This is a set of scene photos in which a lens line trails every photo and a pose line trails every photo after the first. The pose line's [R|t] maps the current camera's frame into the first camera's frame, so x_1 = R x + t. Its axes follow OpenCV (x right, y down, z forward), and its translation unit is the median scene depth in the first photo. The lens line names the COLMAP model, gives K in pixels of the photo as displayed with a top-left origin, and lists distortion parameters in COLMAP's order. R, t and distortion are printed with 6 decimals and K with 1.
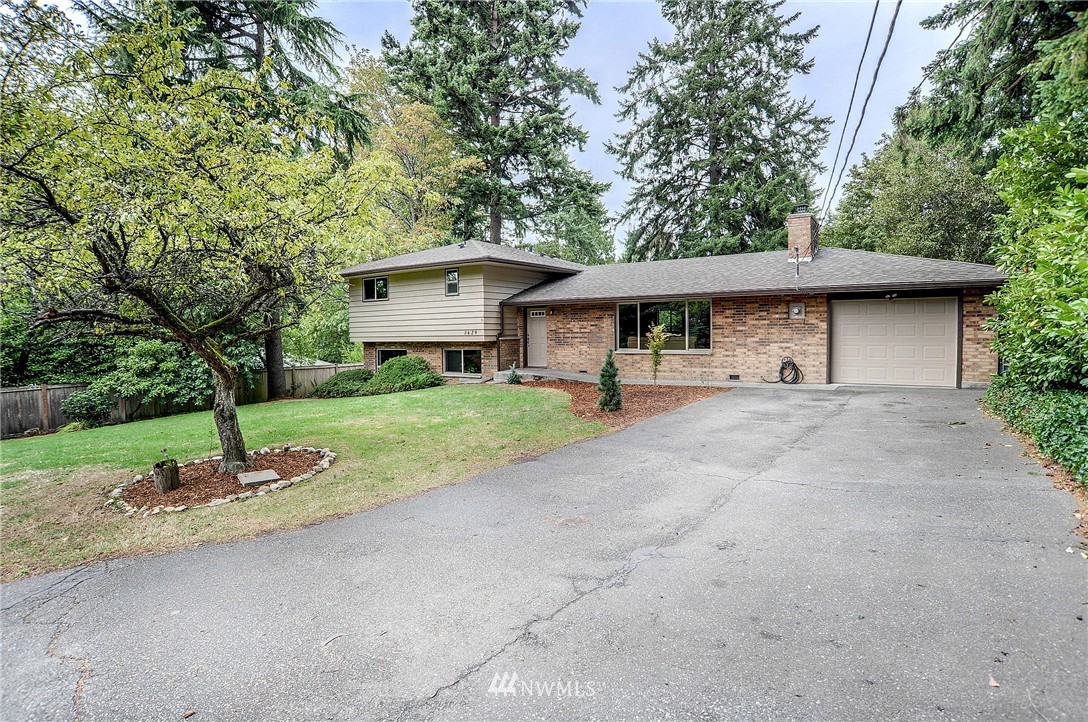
lens RADIAL K [[569.3, 0, 544.0], [0, 569.3, 361.0], [0, 0, 1]] dist [-0.084892, -0.000043]
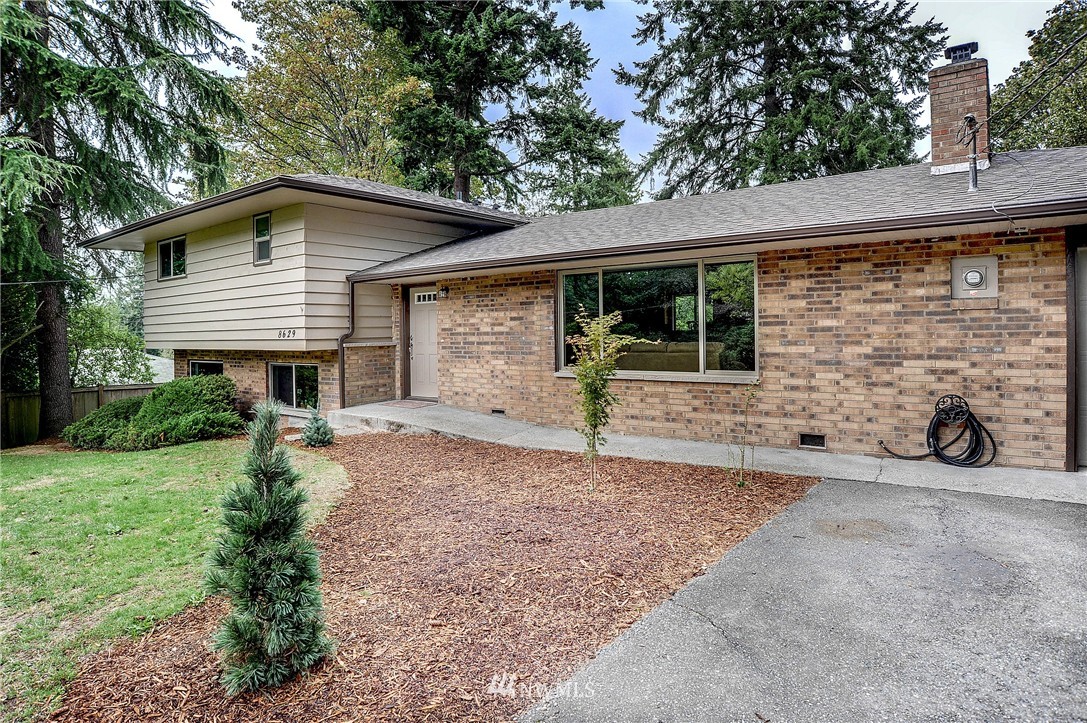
lens RADIAL K [[643.3, 0, 540.7], [0, 643.3, 349.4], [0, 0, 1]] dist [-0.101267, 0.054028]
pose [[0.998032, 0.000953, -0.062706, 0.130983], [-0.002391, 0.999736, -0.022870, -0.021391], [0.062668, 0.022975, 0.997770, 0.408253]]
